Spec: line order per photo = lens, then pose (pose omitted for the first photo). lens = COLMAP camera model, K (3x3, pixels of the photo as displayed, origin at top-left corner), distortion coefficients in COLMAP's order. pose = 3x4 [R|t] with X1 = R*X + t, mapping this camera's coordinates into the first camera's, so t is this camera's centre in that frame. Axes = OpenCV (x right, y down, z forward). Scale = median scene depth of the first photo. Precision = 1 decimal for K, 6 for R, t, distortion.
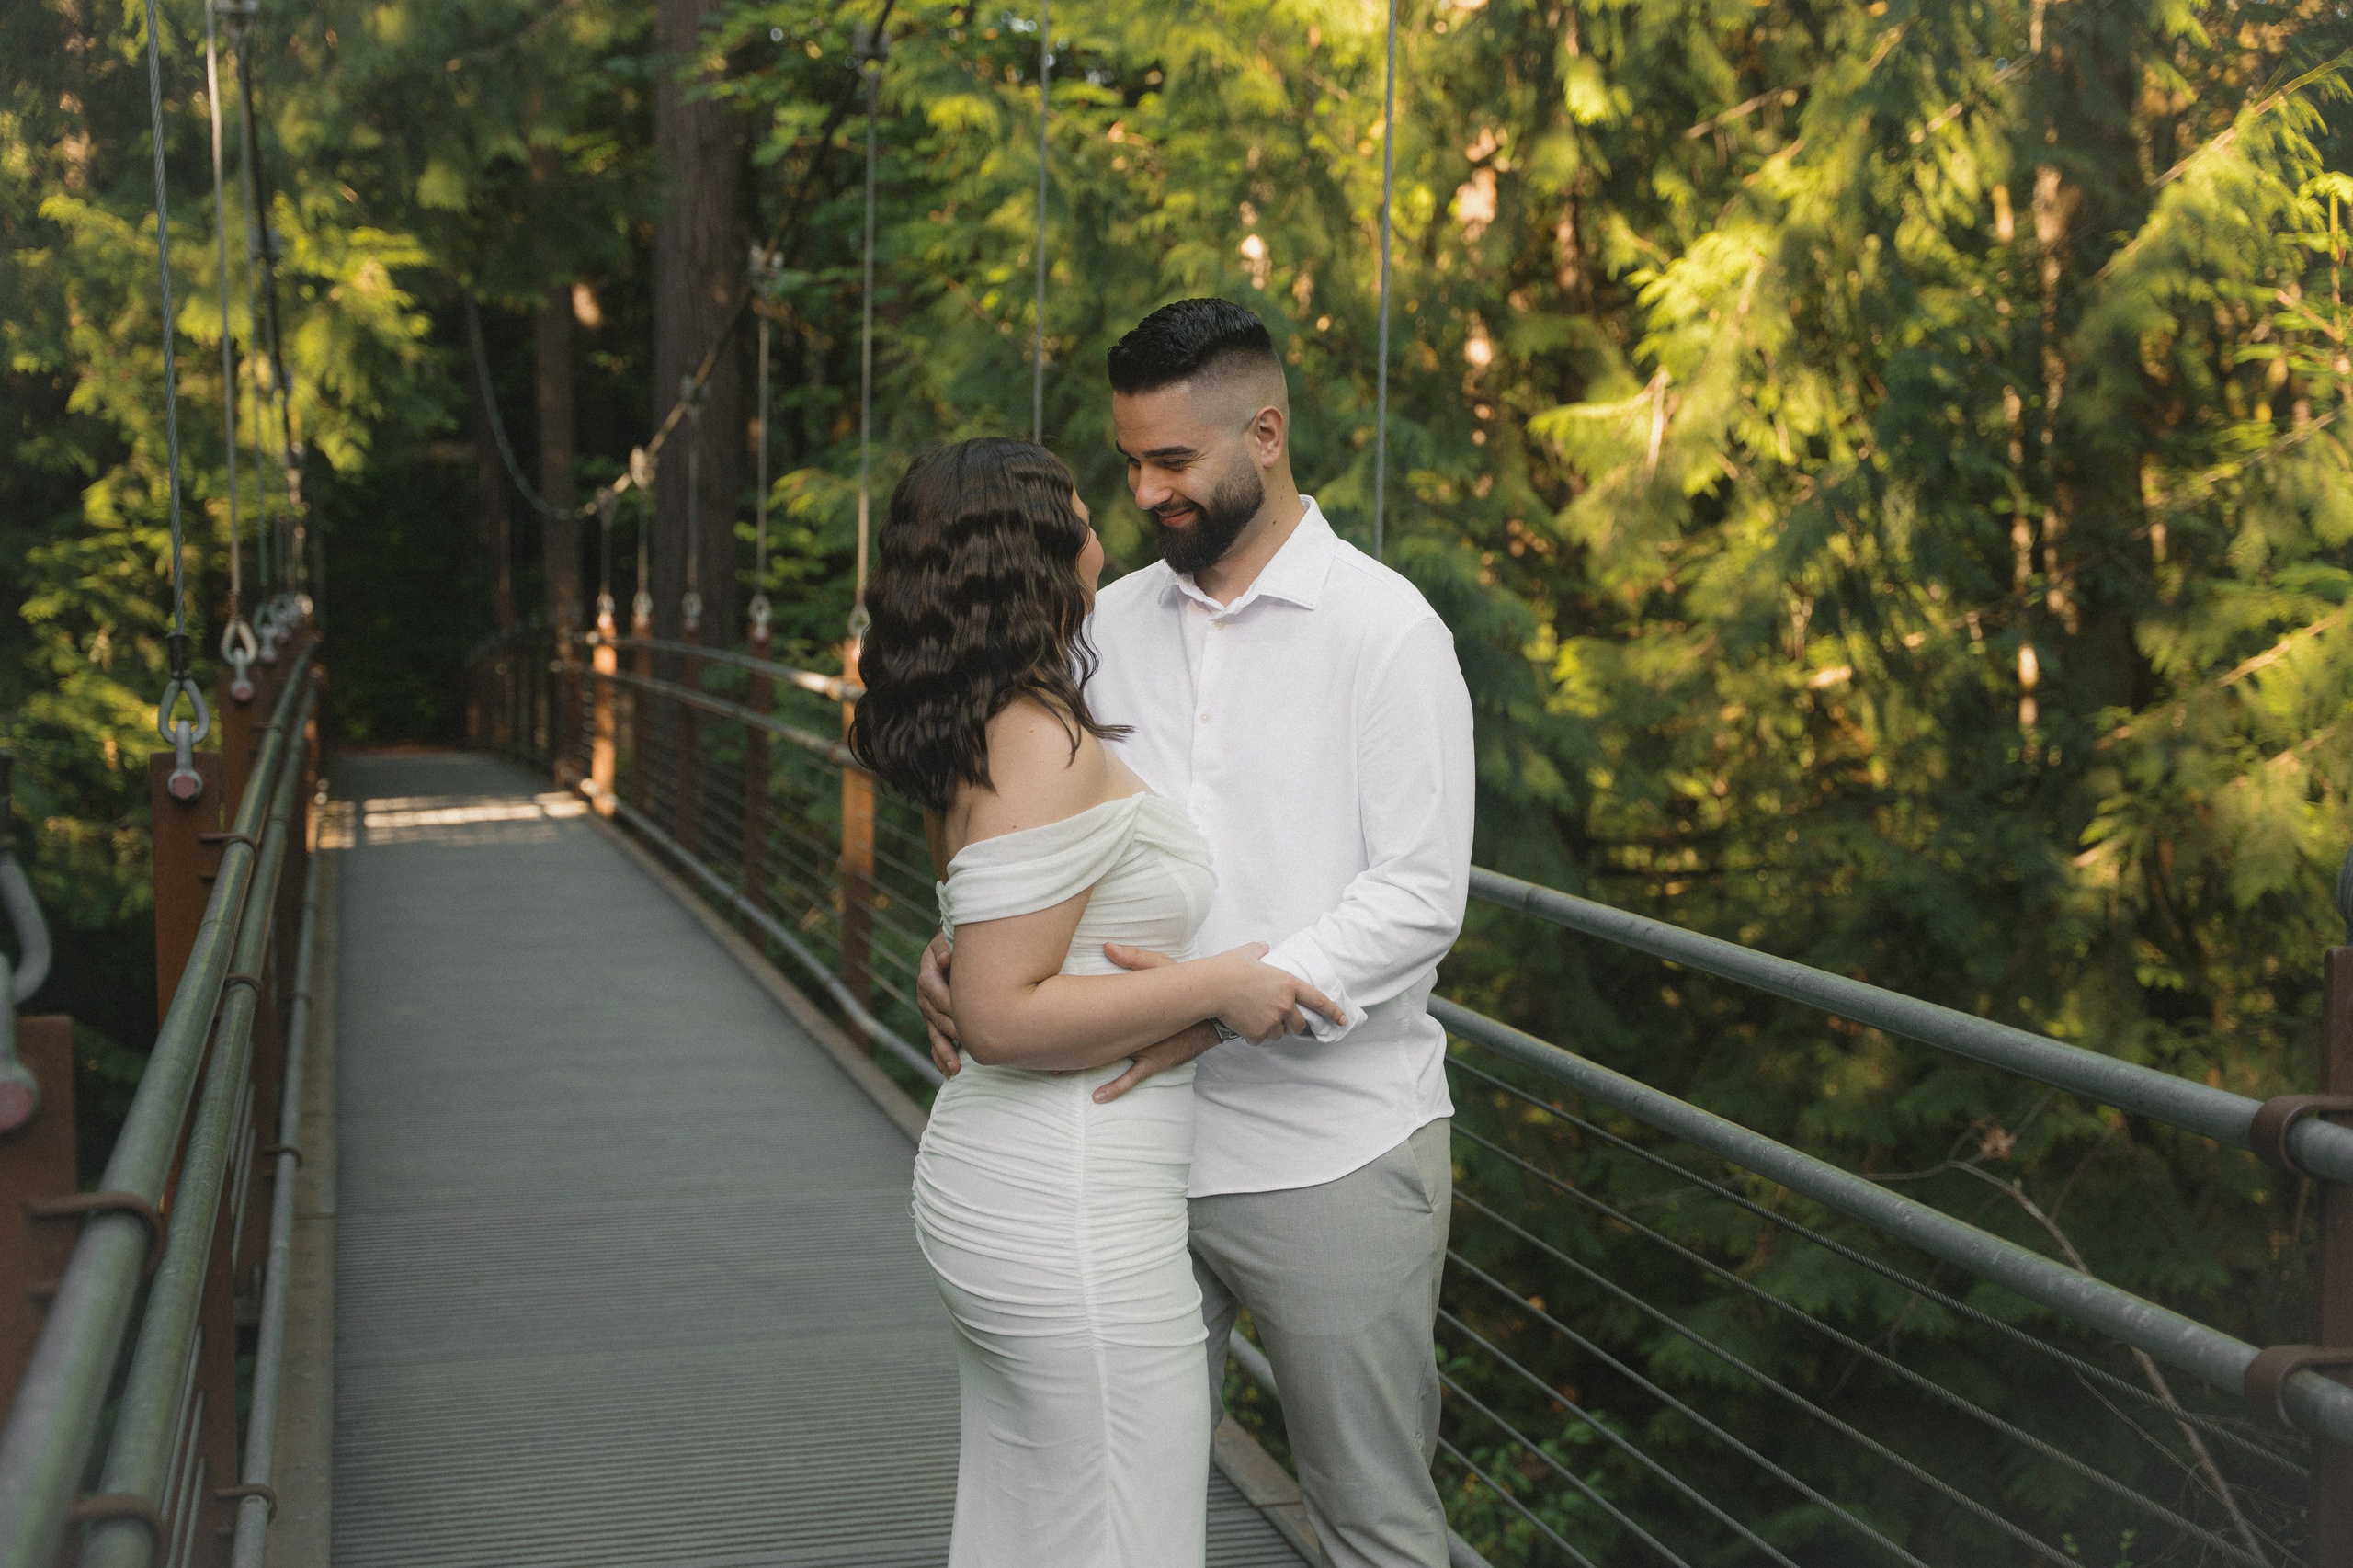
lens RADIAL K [[2934.6, 0, 1176.5], [0, 2934.6, 784.0], [0, 0, 1]] dist [0.129999, -0.030212]
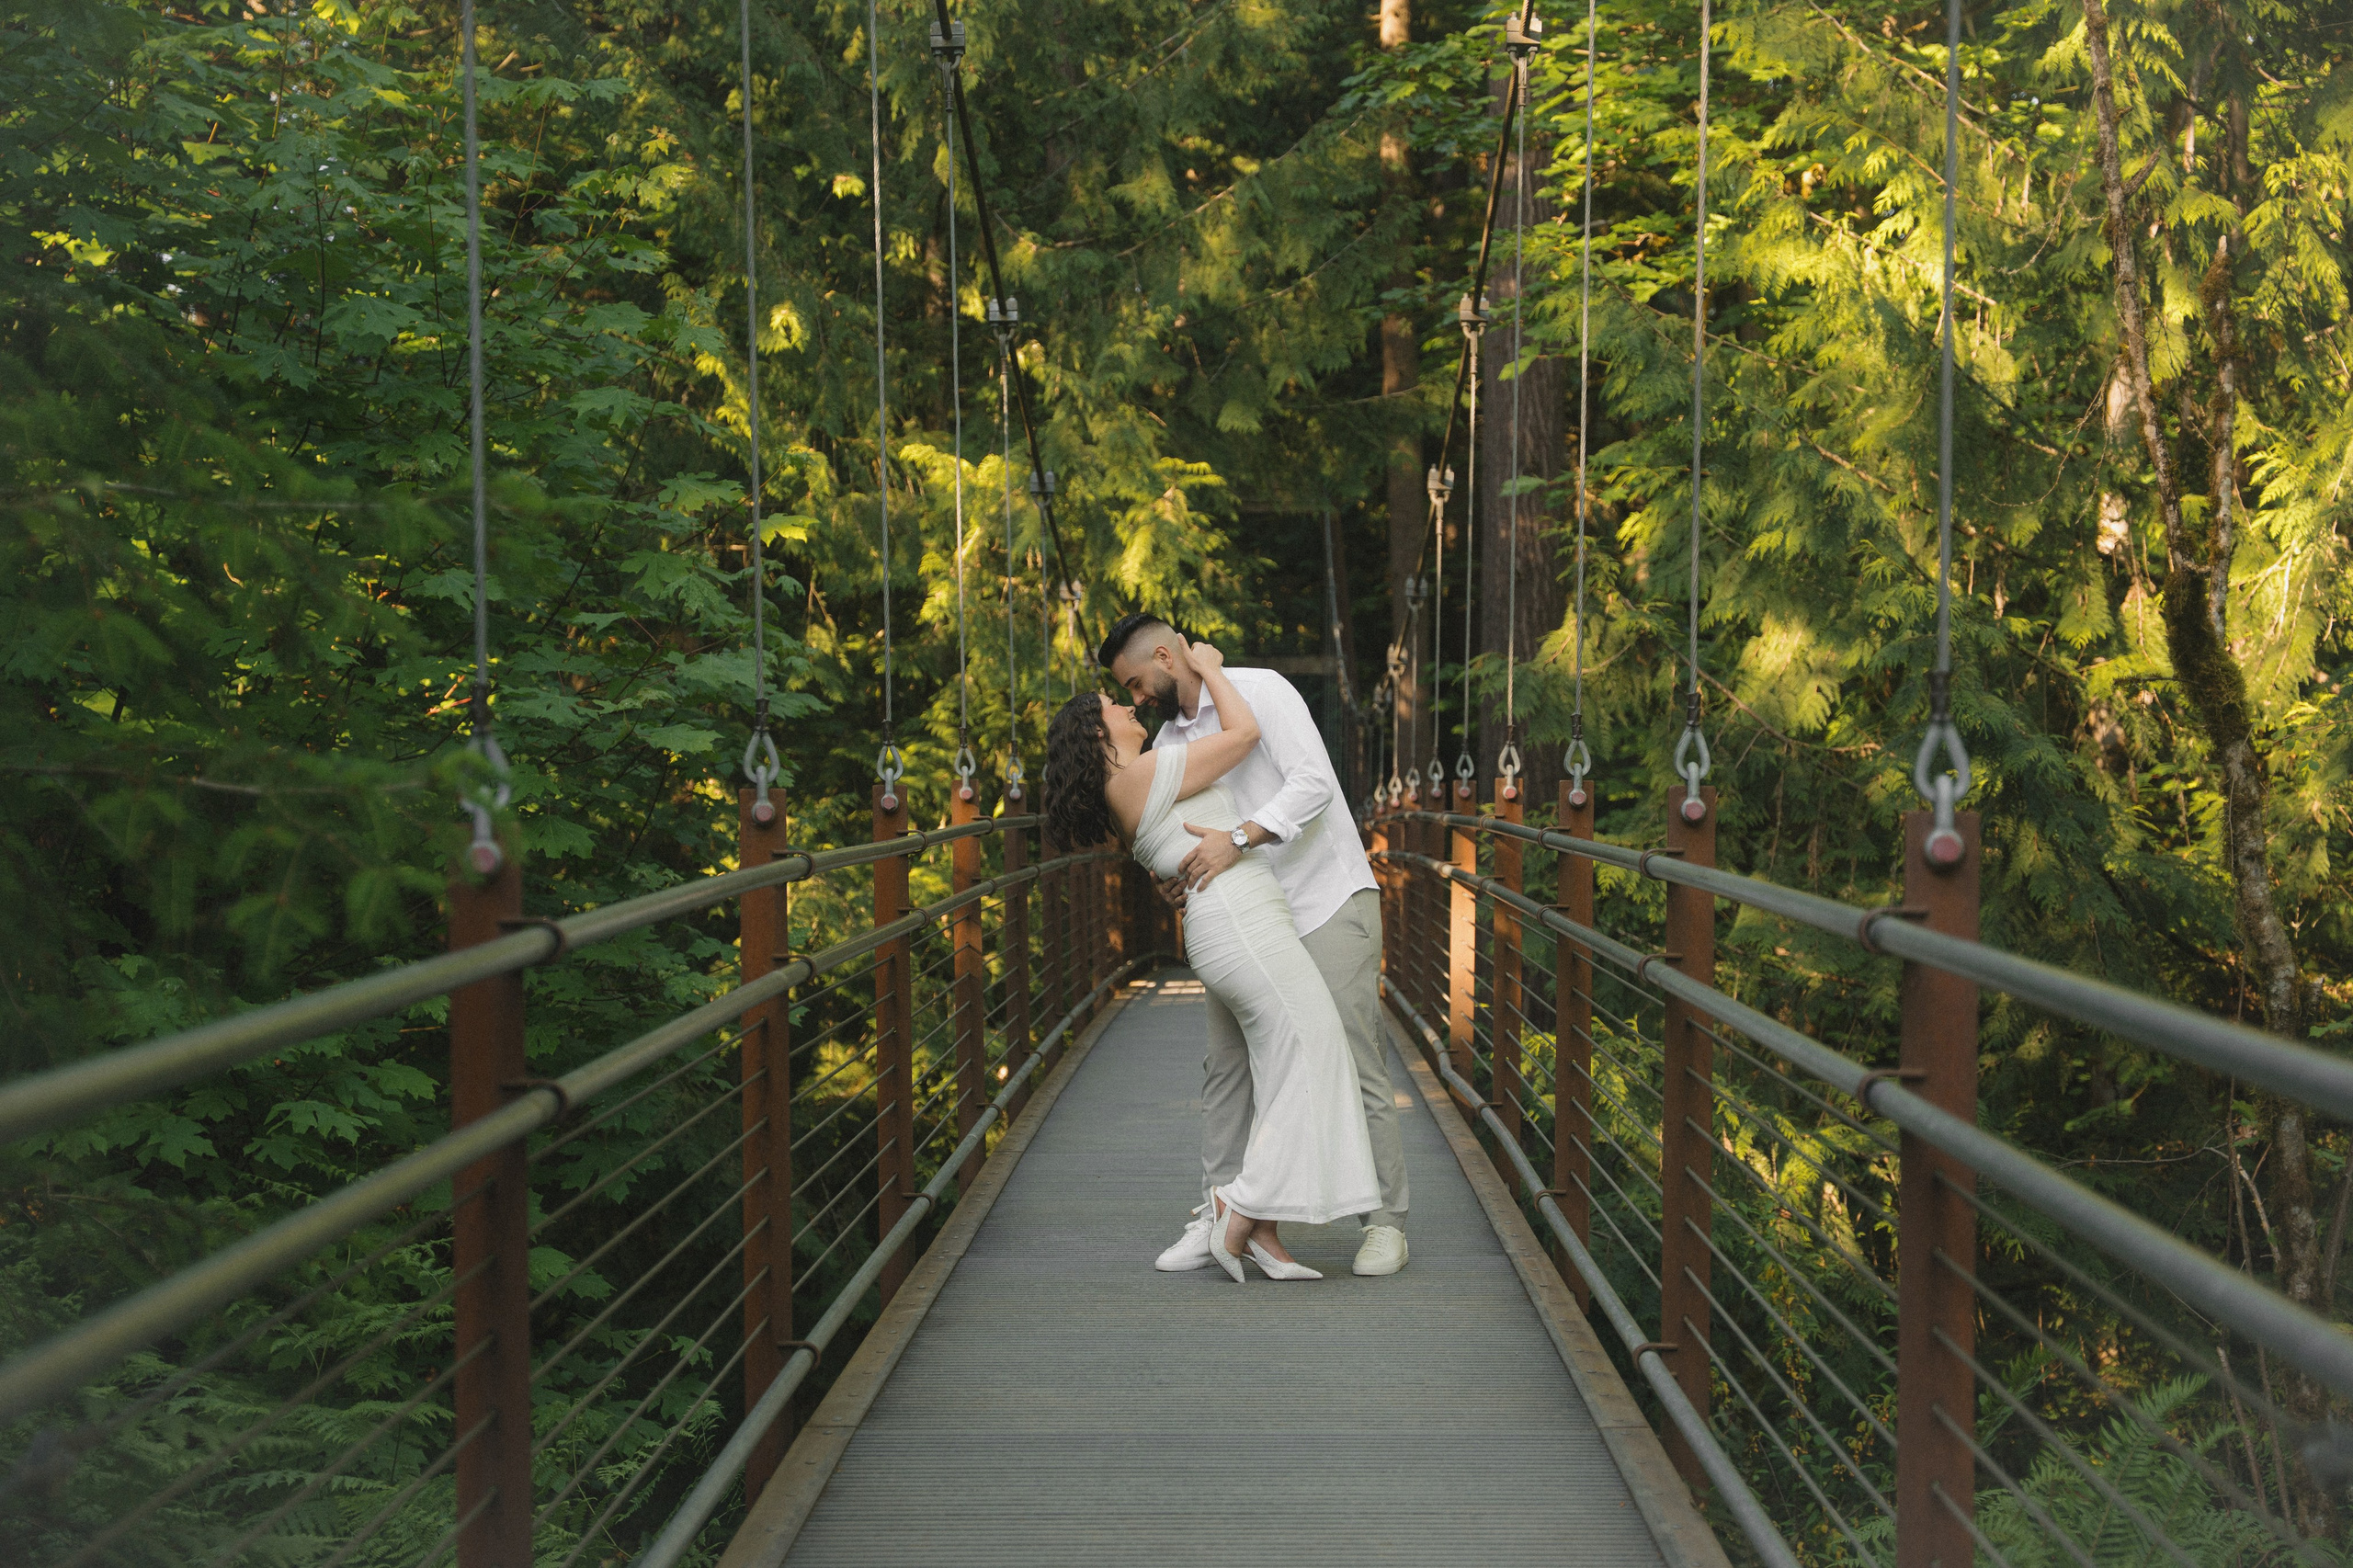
lens RADIAL K [[3616.5, 0, 1176.5], [0, 3616.5, 784.0], [0, 0, 1]] dist [0.260636, 0.017413]
pose [[0.957230, -0.014471, -0.288965, 0.131076], [-0.007486, 0.997175, -0.074736, 0.040707], [0.289230, 0.073703, 0.954418, -0.311821]]
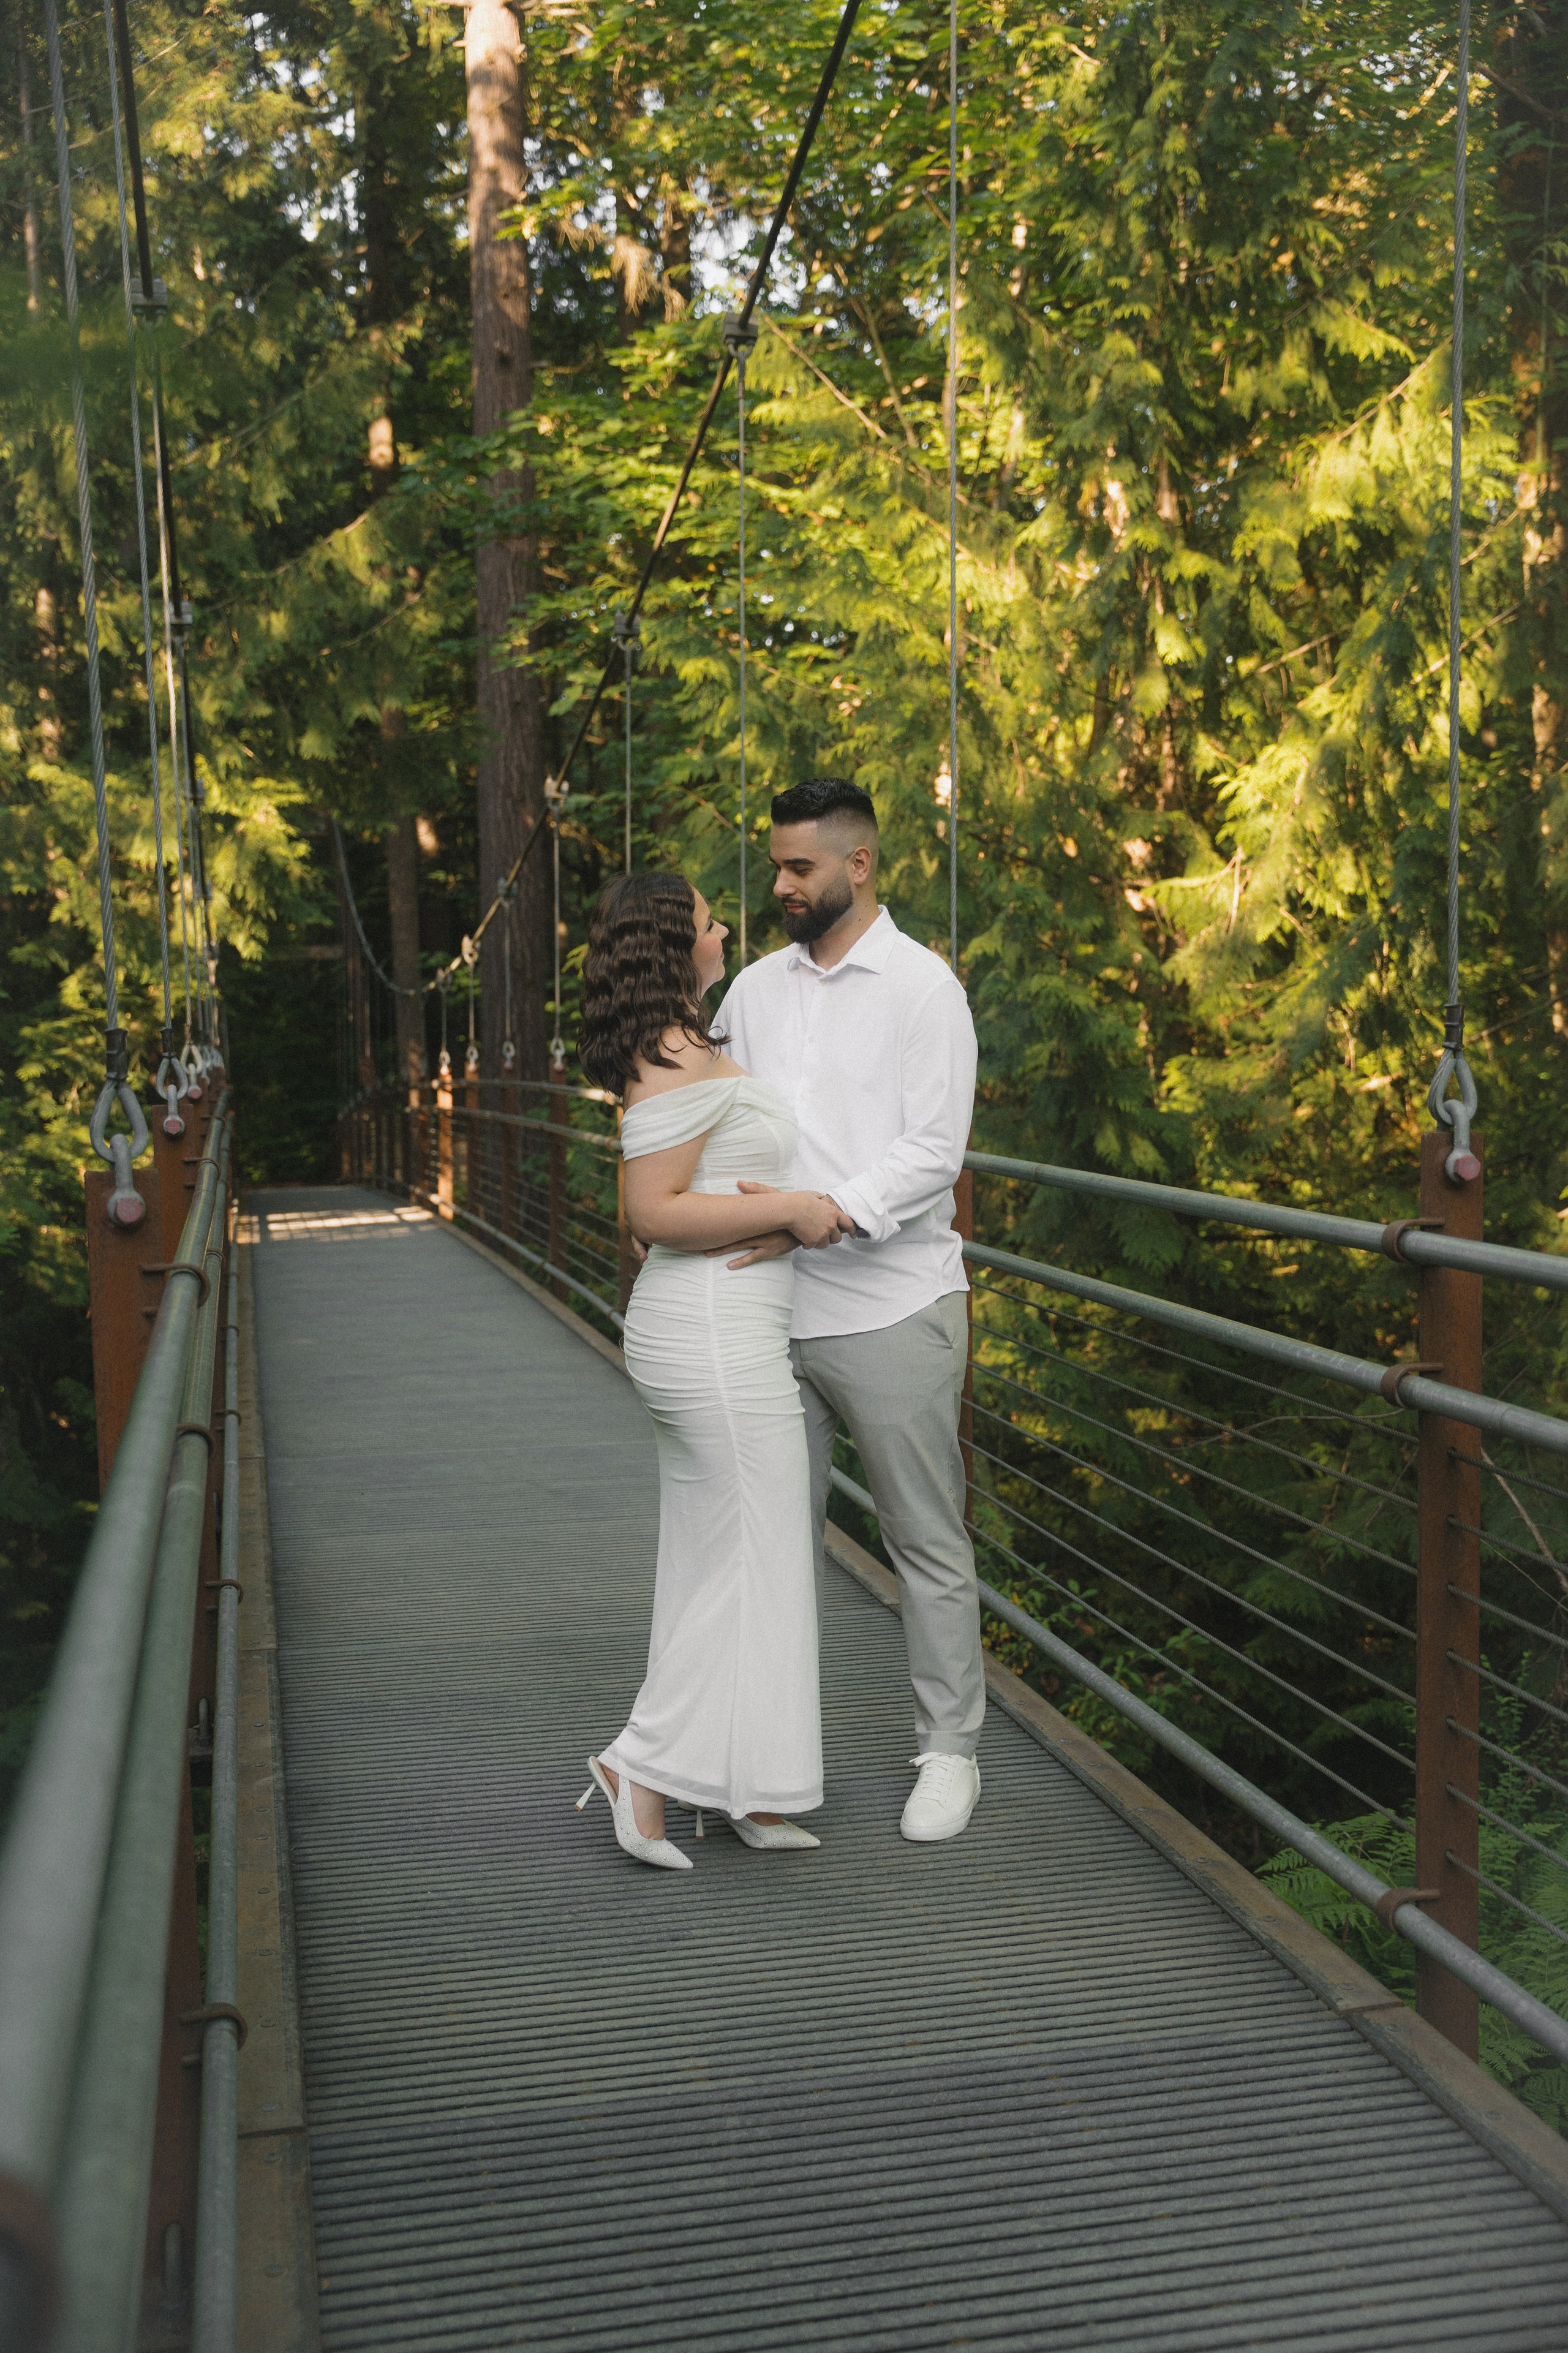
lens RADIAL K [[2386.8, 0, 784.0], [0, 2386.8, 1176.5], [0, 0, 1]] dist [0.008326, 0.006977]
pose [[0.998363, -0.024539, -0.051662, 0.011184], [0.023933, 0.999638, -0.012314, 0.010416], [0.051945, 0.011057, 0.998589, -0.052970]]
